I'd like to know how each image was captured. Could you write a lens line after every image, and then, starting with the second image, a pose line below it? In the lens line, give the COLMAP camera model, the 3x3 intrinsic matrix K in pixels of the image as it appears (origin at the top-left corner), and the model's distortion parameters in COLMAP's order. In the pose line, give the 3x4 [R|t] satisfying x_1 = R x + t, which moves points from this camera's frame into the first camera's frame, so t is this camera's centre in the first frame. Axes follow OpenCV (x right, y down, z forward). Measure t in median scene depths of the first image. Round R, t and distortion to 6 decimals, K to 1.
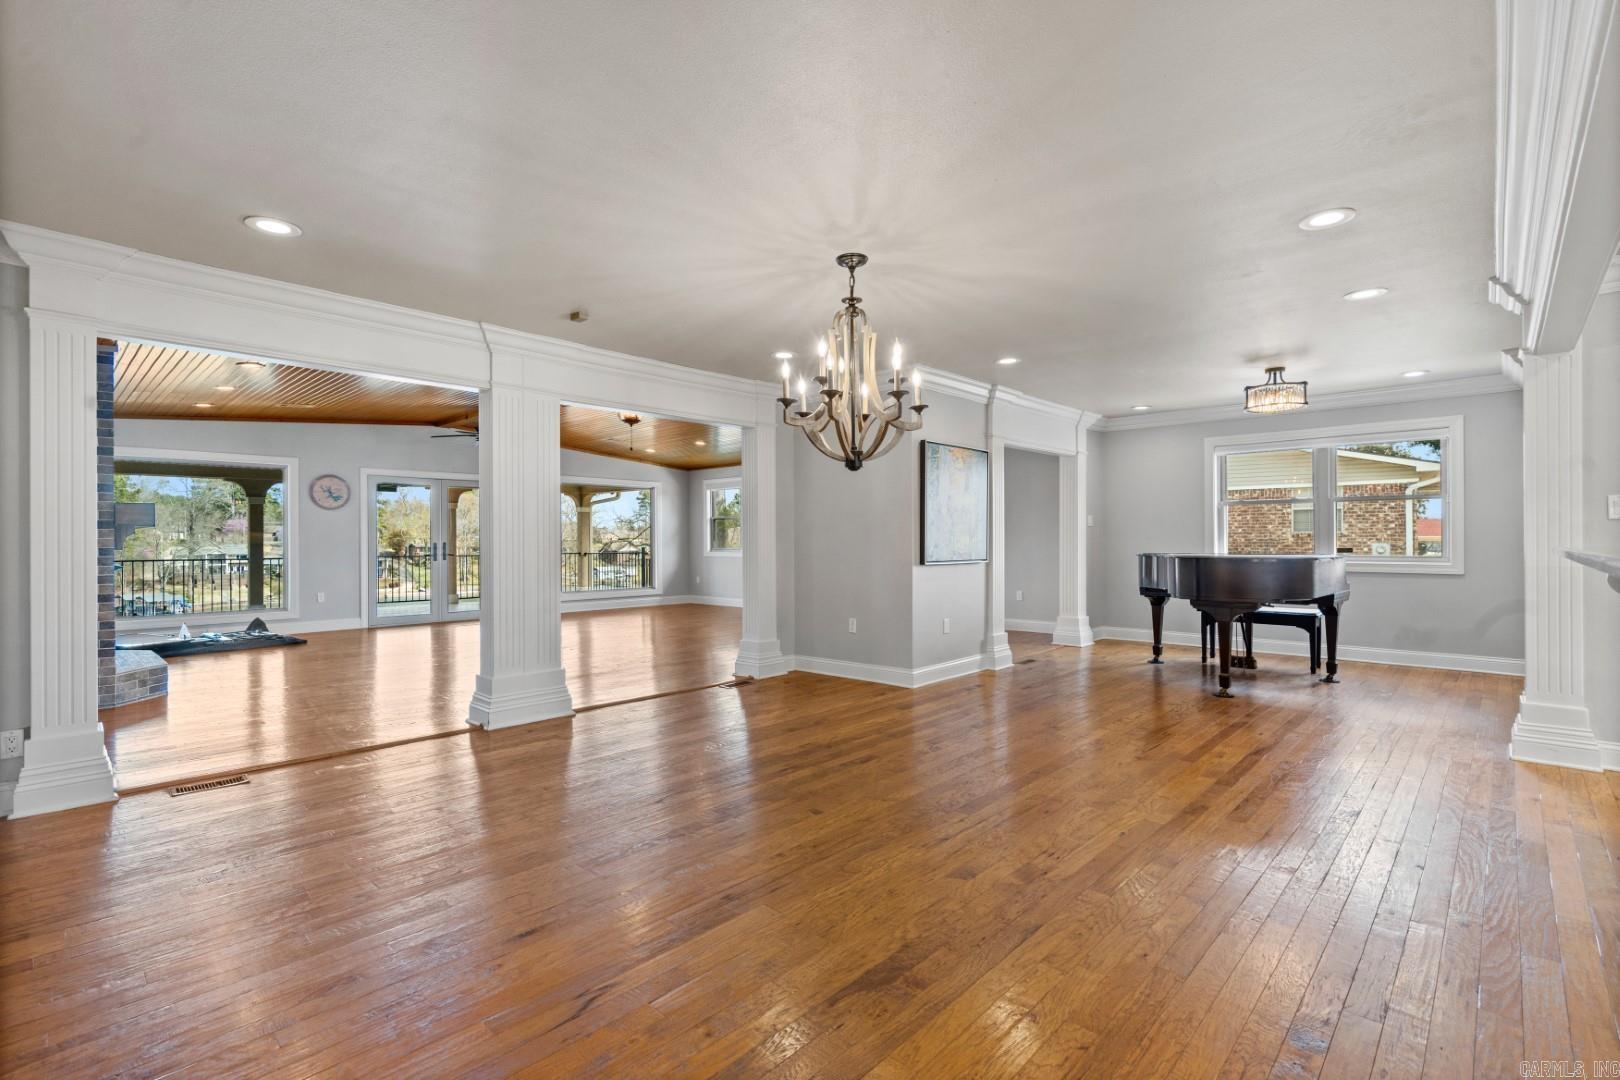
lens RADIAL K [[743.4, 0, 806.9], [0, 743.4, 541.5], [0, 0, 1]] dist [-0.003475, 0.003319]
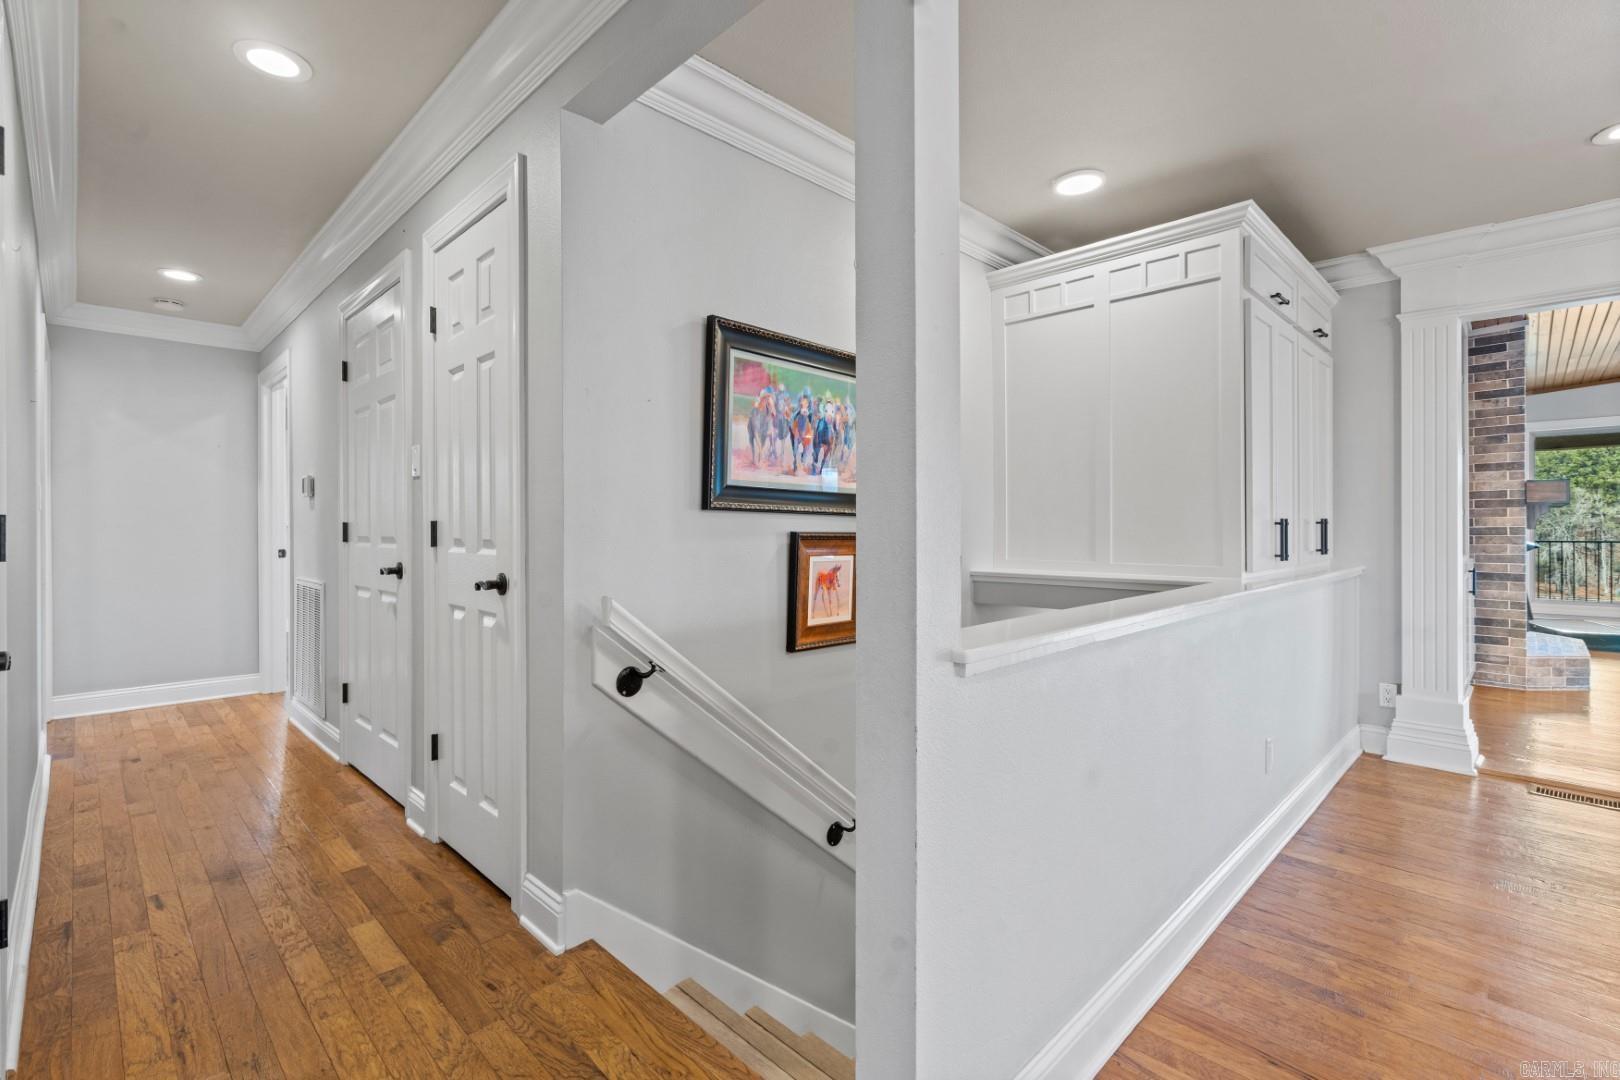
lens RADIAL K [[743.4, 0, 800.3], [0, 743.4, 522.7], [0, 0, 1]] dist [-0.003475, 0.003319]
pose [[-0.019364, 0.001549, -0.999811, 0.049746], [-0.000234, 0.999999, 0.001554, 0.001024], [0.999812, 0.000264, -0.019364, 0.052372]]
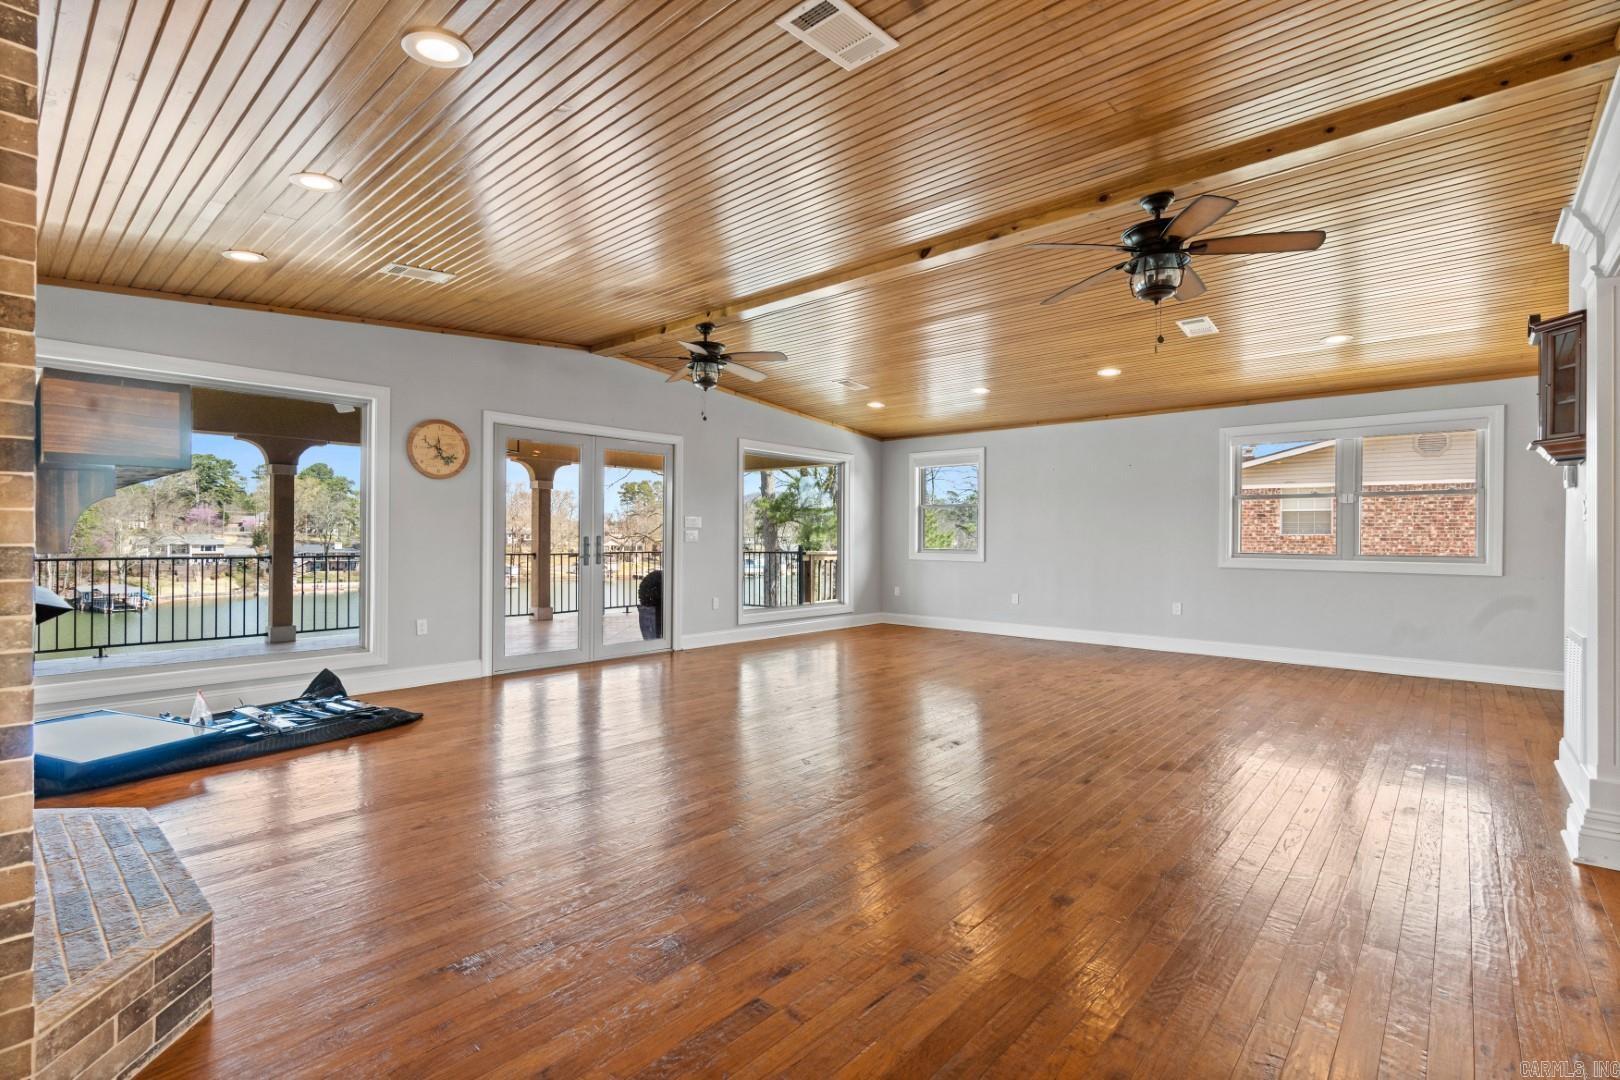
lens RADIAL K [[743.4, 0, 815.2], [0, 743.4, 544.2], [0, 0, 1]] dist [-0.003475, 0.003319]
pose [[0.999273, 0.010040, 0.036765, -0.525665], [-0.010377, 0.999906, 0.008987, 0.000785], [-0.036672, -0.009362, 0.999284, 0.575535]]
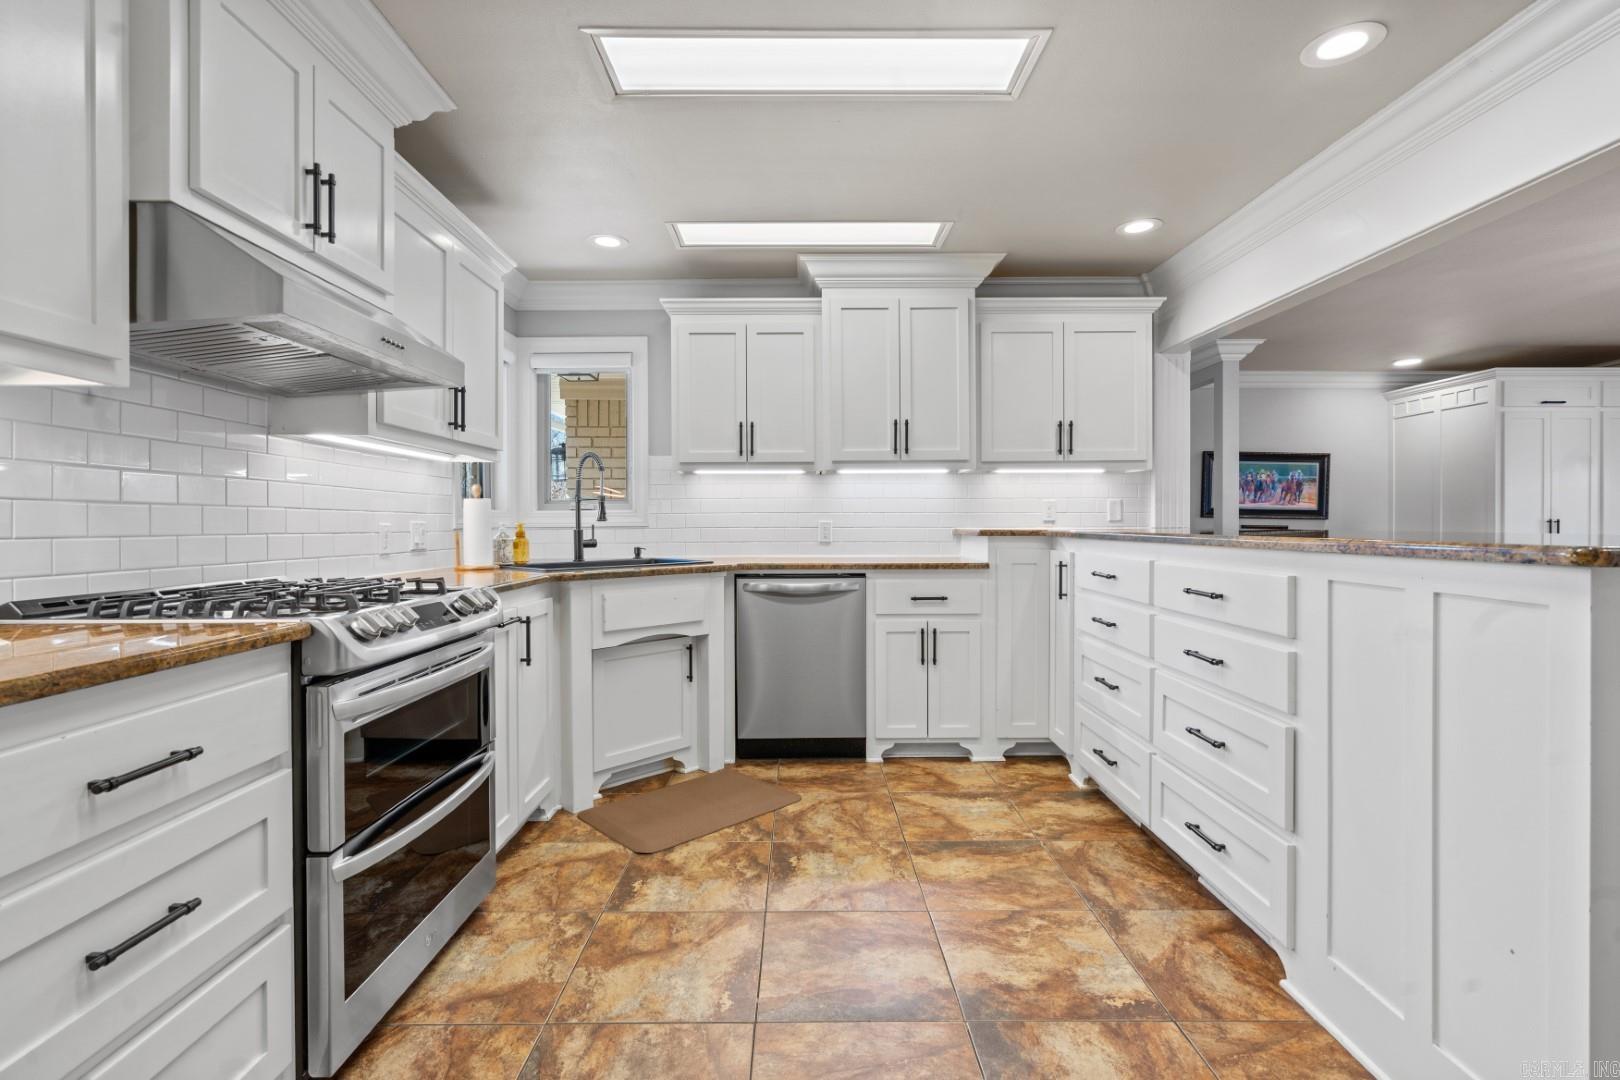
lens RADIAL K [[743.4, 0, 806.1], [0, 743.4, 528.2], [0, 0, 1]] dist [-0.003475, 0.003319]
pose [[-0.715360, 0.010225, -0.698681, 0.795153], [0.002889, 0.999928, 0.011676, -0.003108], [0.698750, 0.006334, -0.715338, 0.348413]]
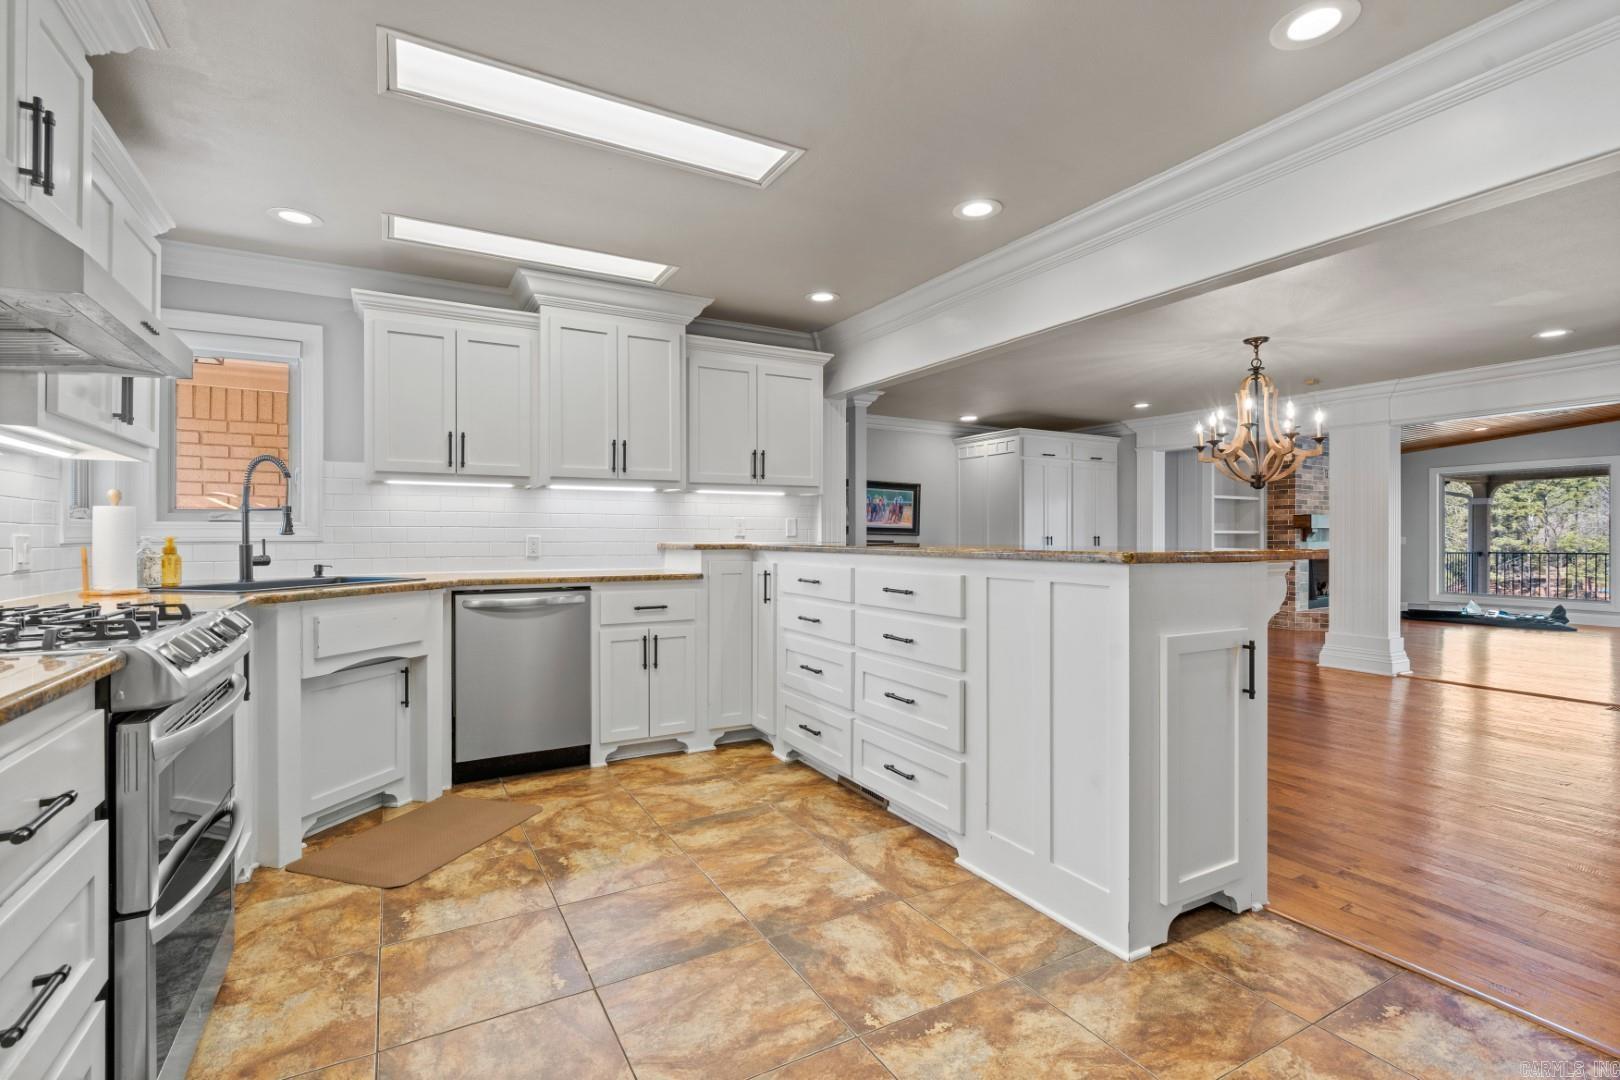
lens RADIAL K [[743.4, 0, 811.7], [0, 743.4, 538.5], [0, 0, 1]] dist [-0.003475, 0.003319]
pose [[-0.287845, 0.005617, -0.957661, 0.876550], [-0.002146, 0.999977, 0.006510, -0.003981], [0.957675, 0.003929, -0.287826, 0.315236]]
